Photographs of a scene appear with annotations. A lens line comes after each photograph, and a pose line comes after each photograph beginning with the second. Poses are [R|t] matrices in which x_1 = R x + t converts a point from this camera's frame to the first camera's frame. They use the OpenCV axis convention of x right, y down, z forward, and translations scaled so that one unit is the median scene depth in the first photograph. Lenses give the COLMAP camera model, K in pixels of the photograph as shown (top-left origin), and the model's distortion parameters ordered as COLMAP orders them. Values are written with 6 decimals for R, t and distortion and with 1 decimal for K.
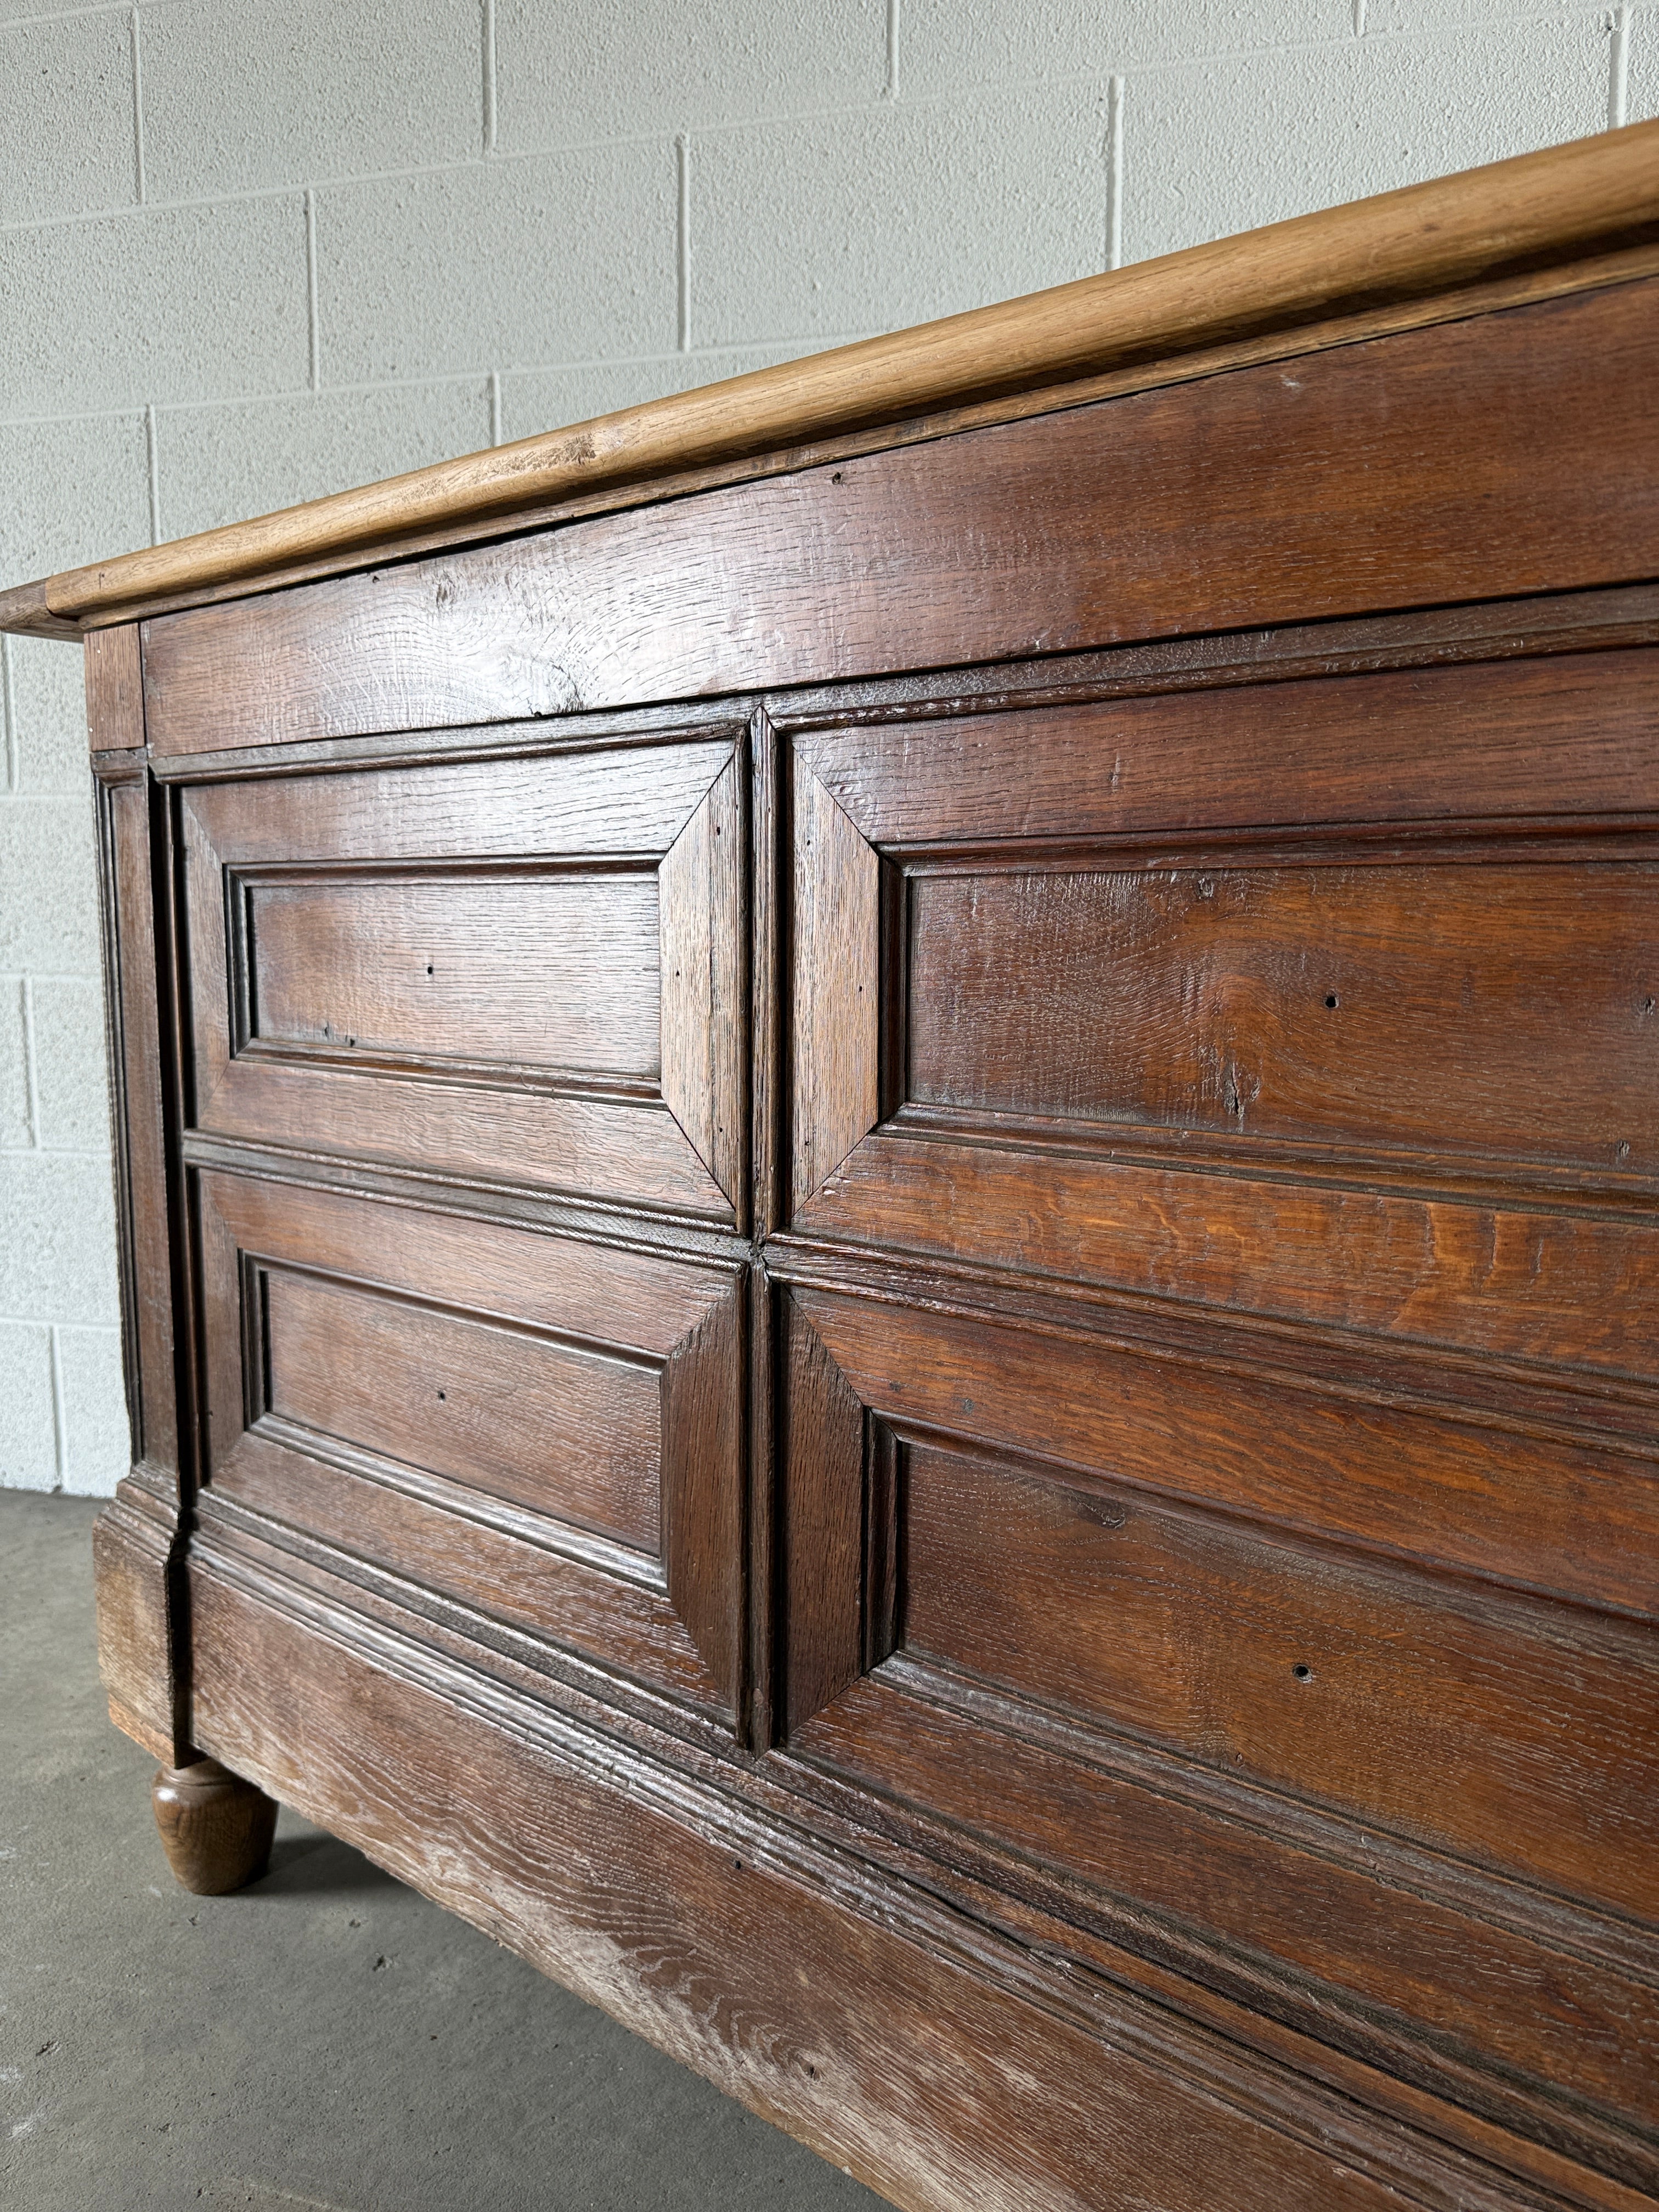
lens RADIAL K [[1567.1, 0, 831.3], [0, 1567.1, 1110.8], [0, 0, 1]] dist [0.020835, -0.030568]
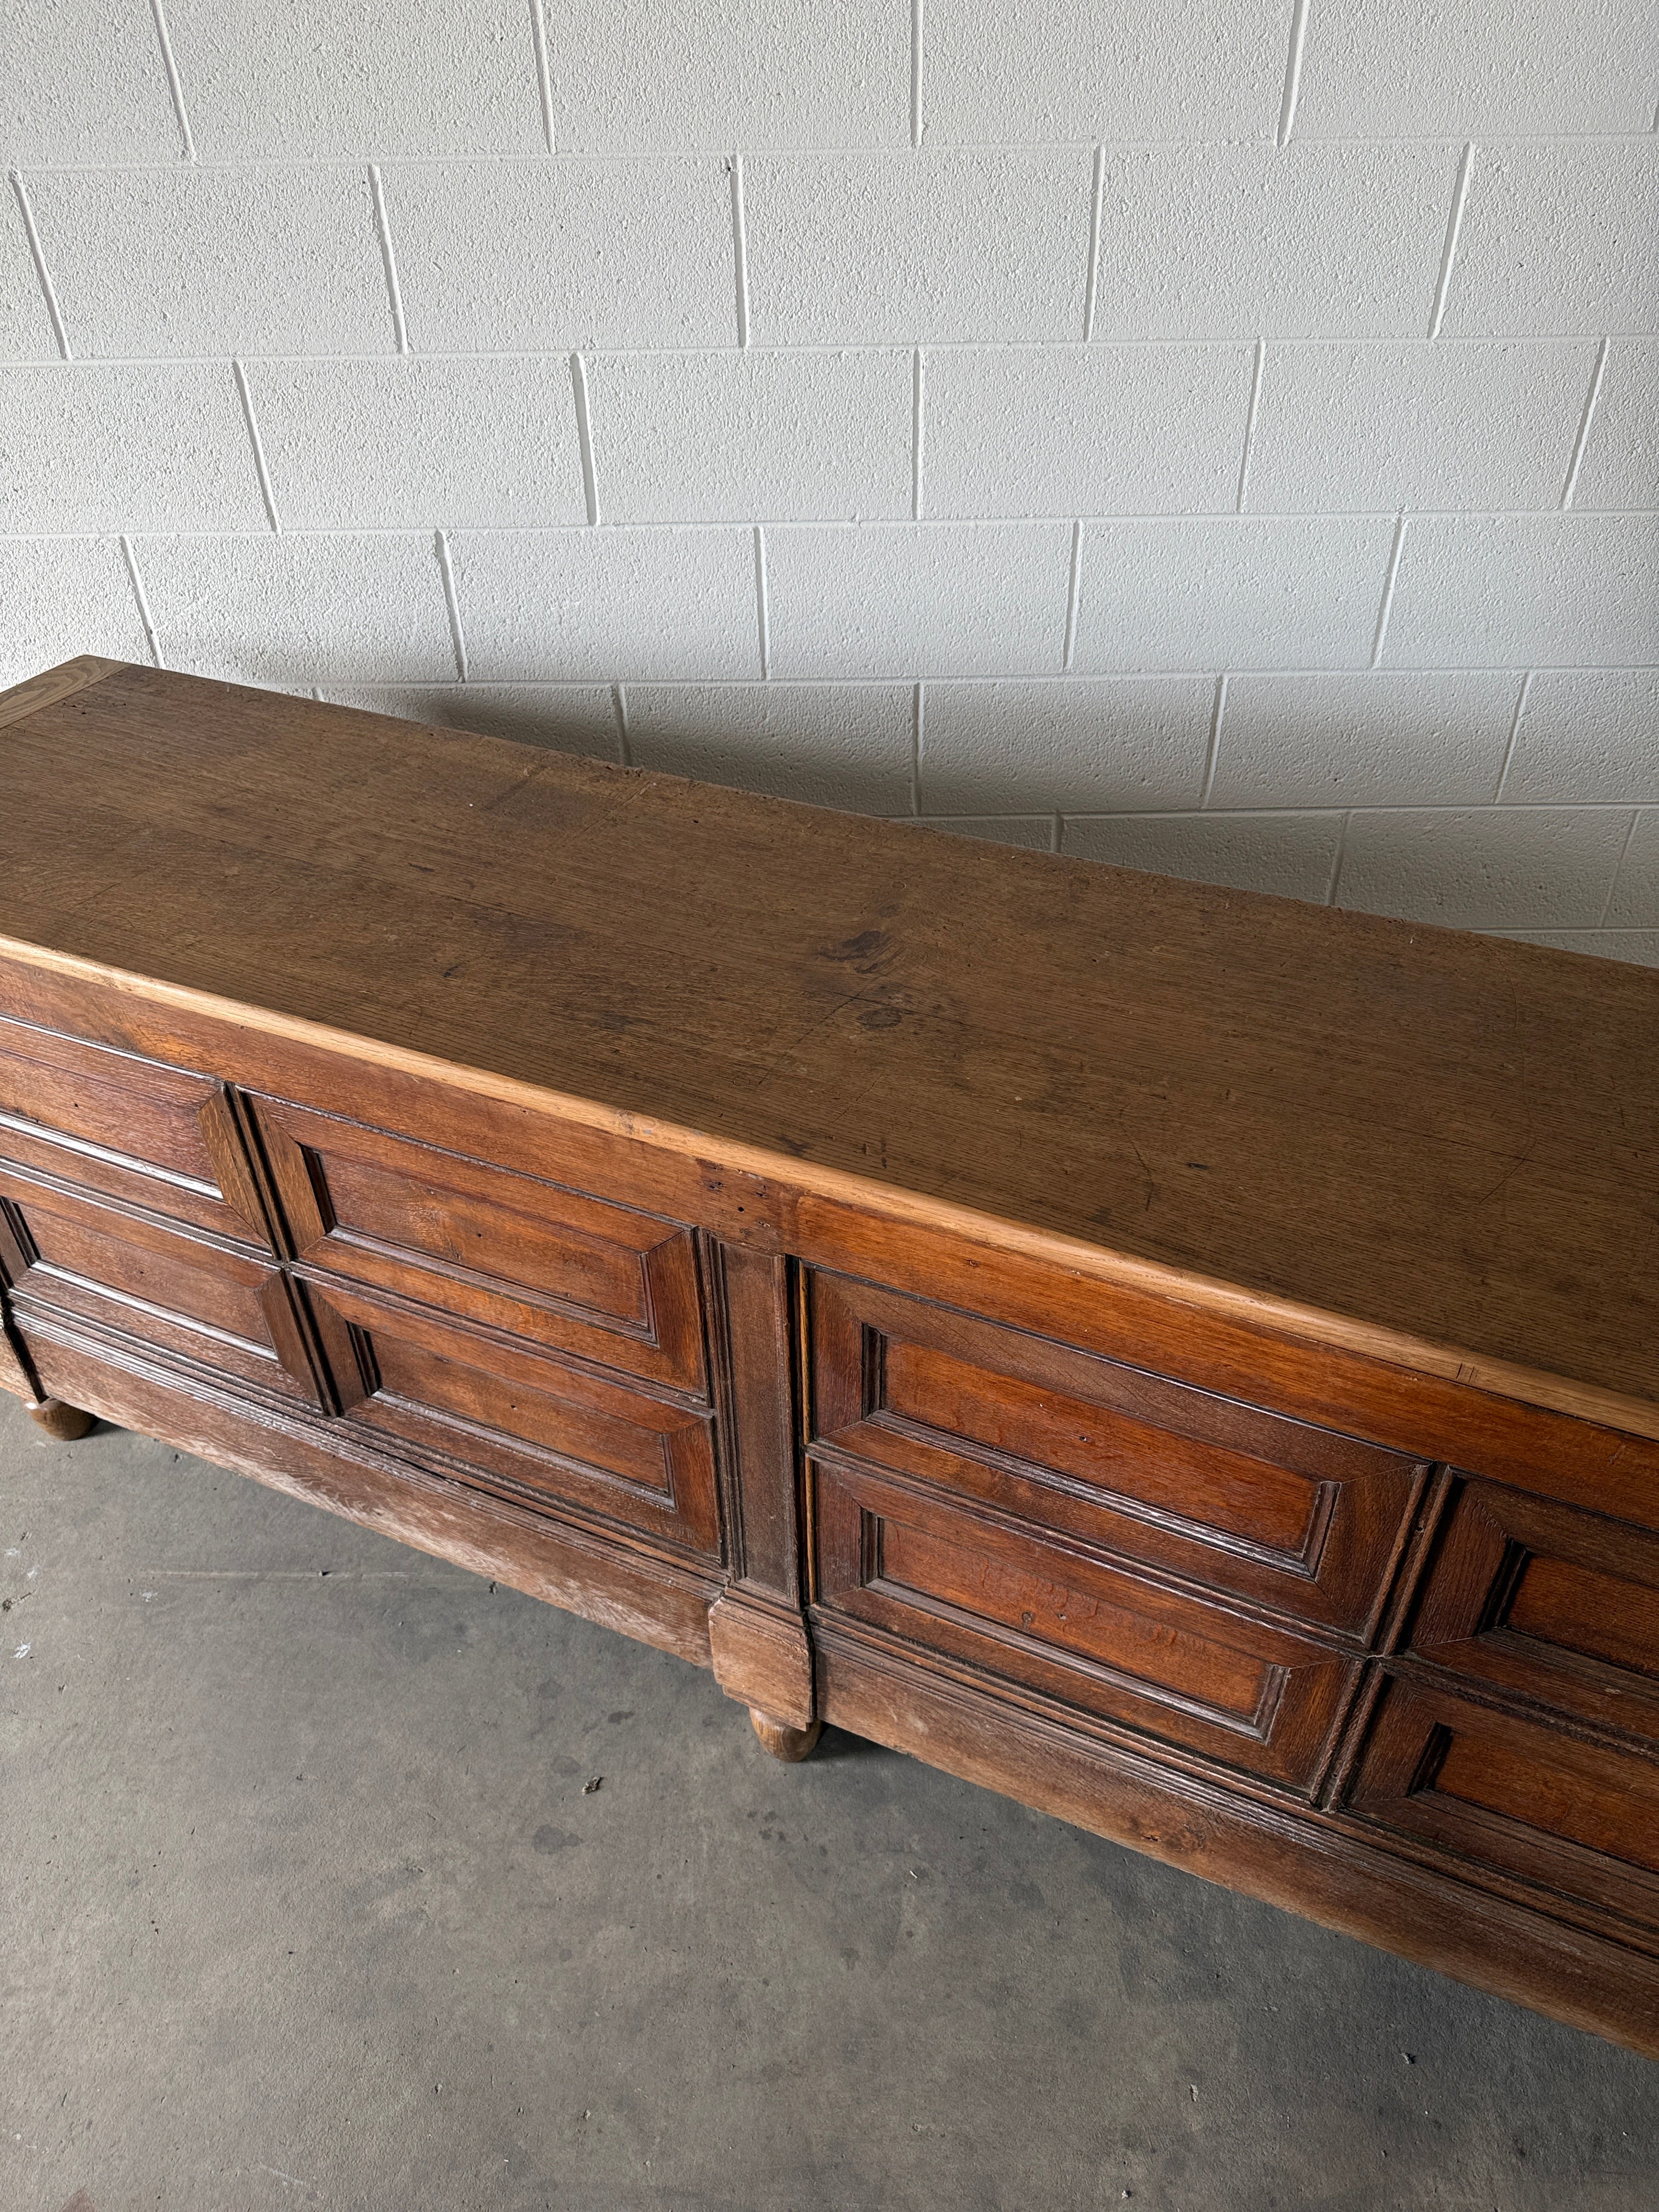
lens RADIAL K [[1566.7, 0, 834.1], [0, 1566.7, 1102.6], [0, 0, 1]] dist [-0.001564, -0.008815]
pose [[0.965306, -0.173059, 0.195540, 0.290533], [0.051970, 0.861188, 0.505622, -1.112136], [-0.255899, -0.477918, 0.840304, -0.932421]]
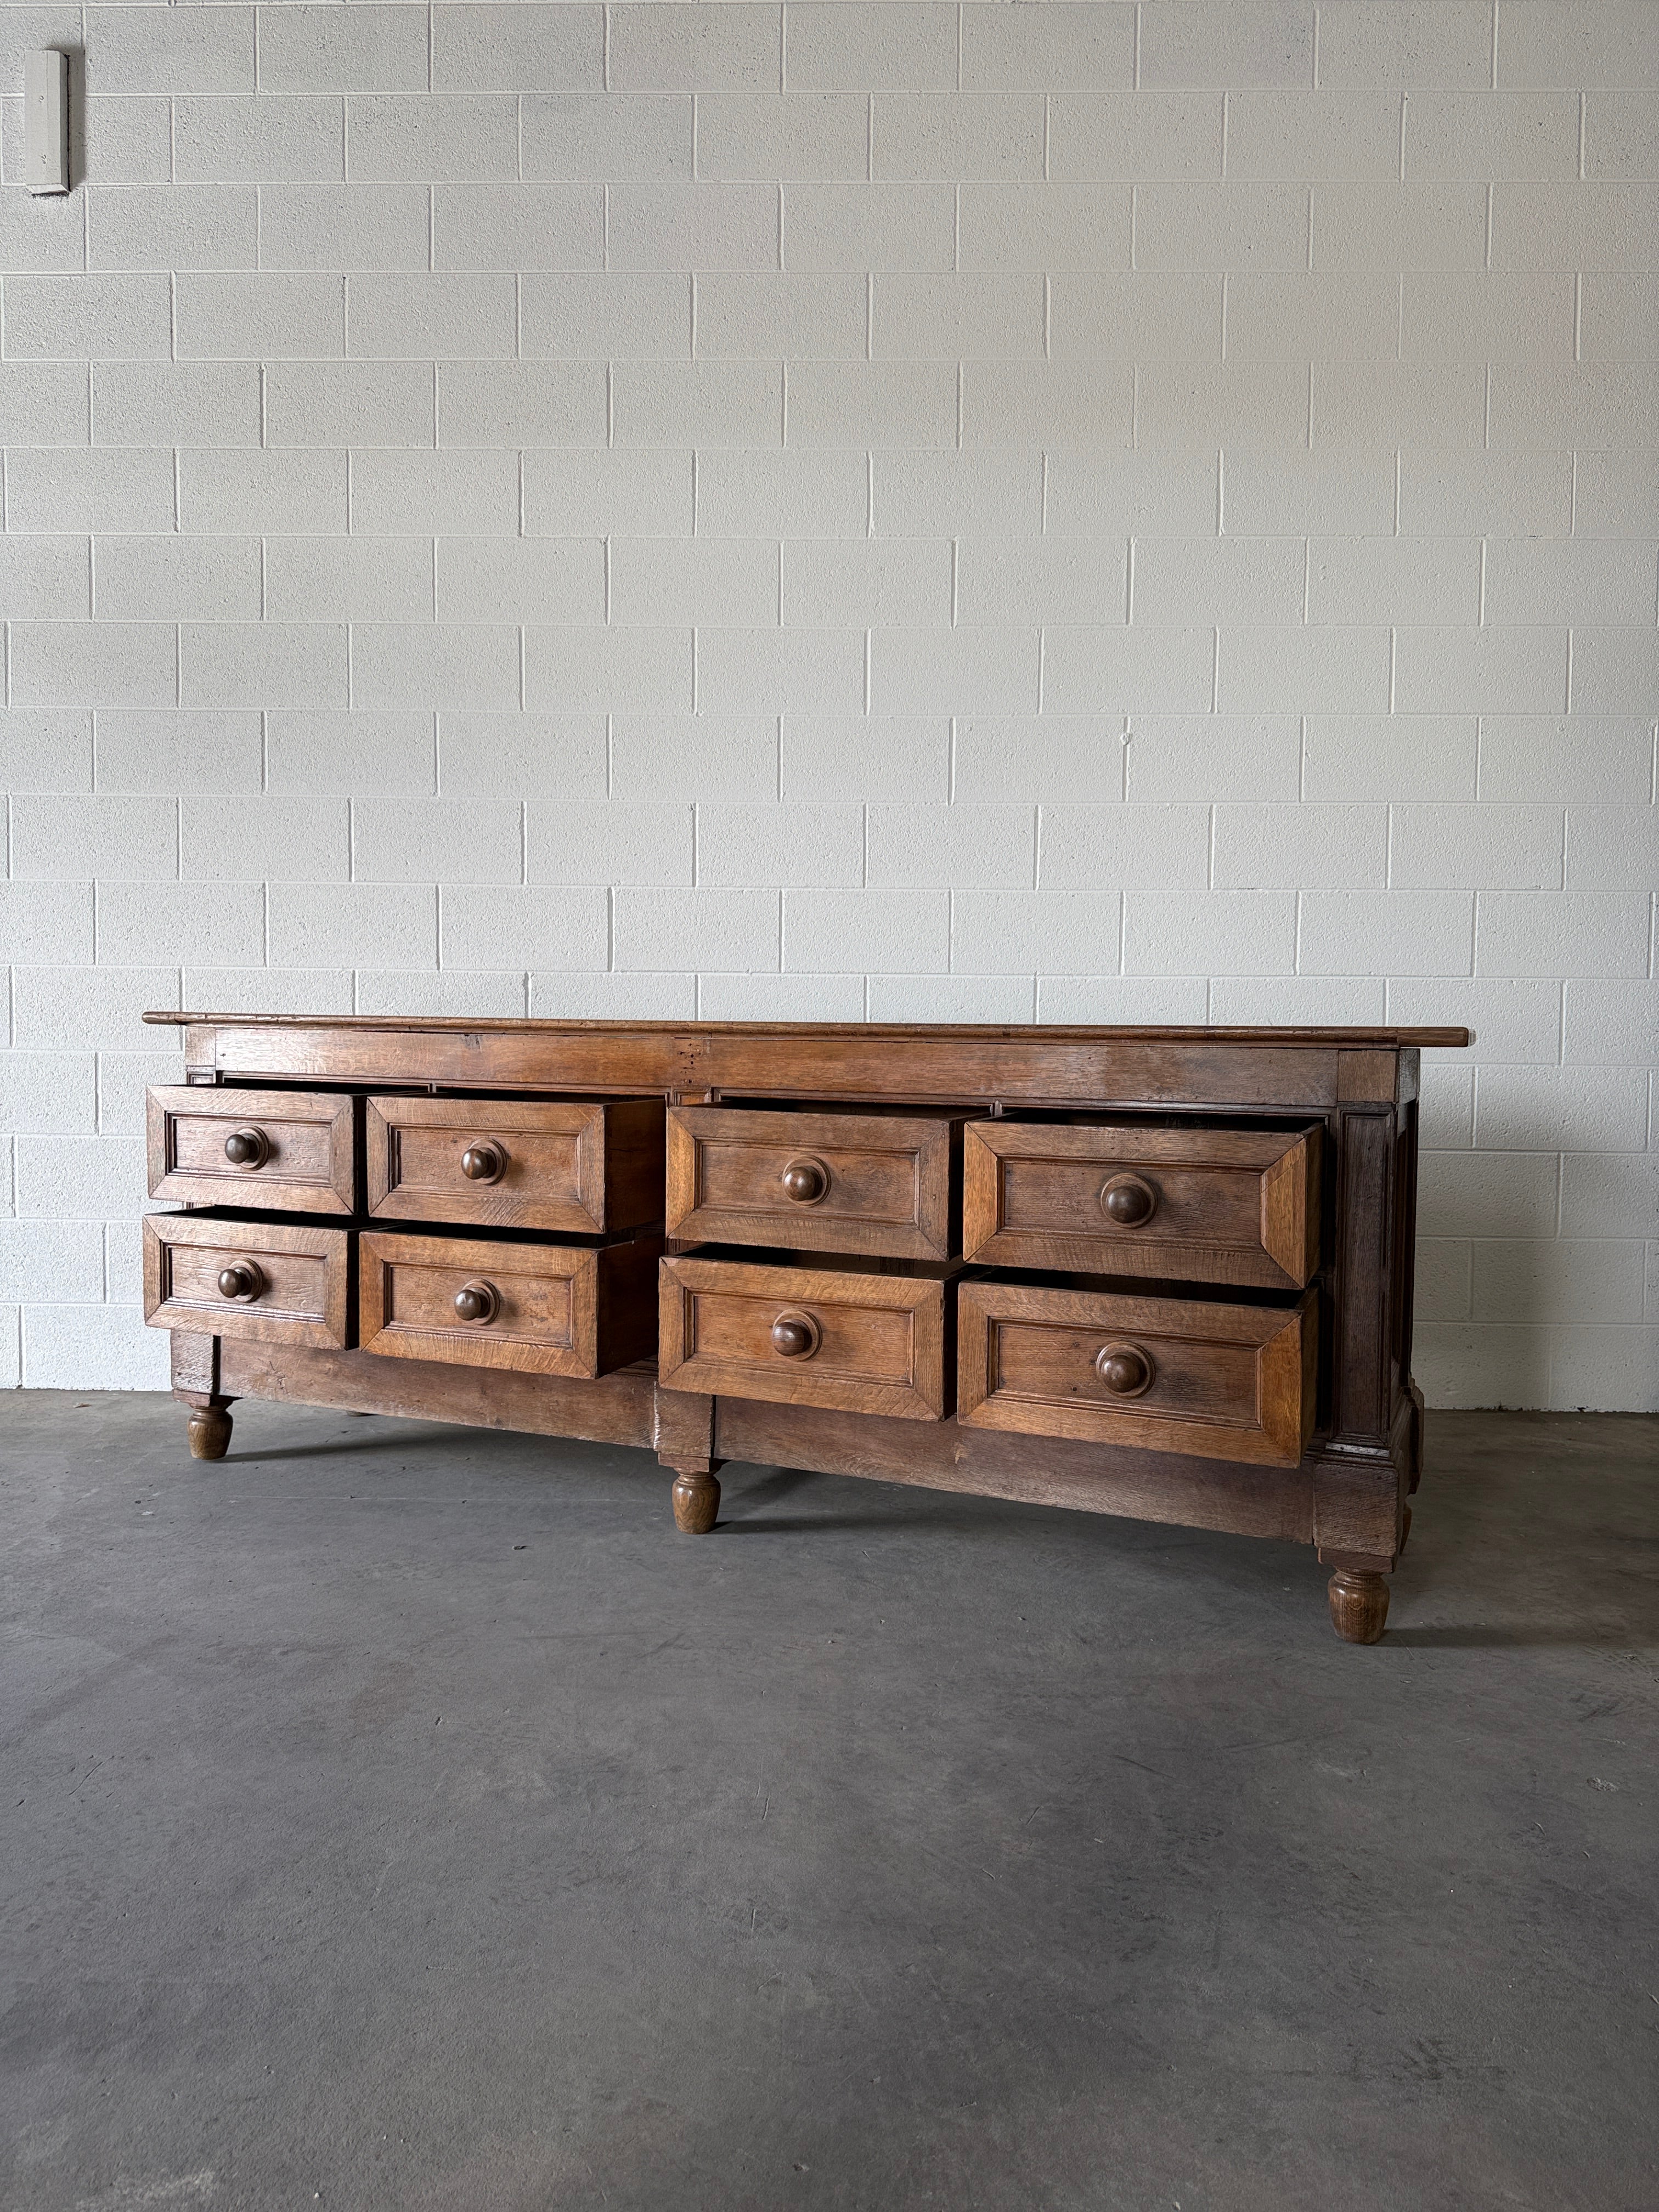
lens RADIAL K [[1567.1, 0, 831.3], [0, 1567.1, 1110.8], [0, 0, 1]] dist [0.020835, -0.030568]
pose [[0.967298, -0.002252, 0.253634, 0.018725], [0.022389, 0.996815, -0.076536, 0.154552], [-0.252654, 0.079712, 0.964268, -2.977140]]
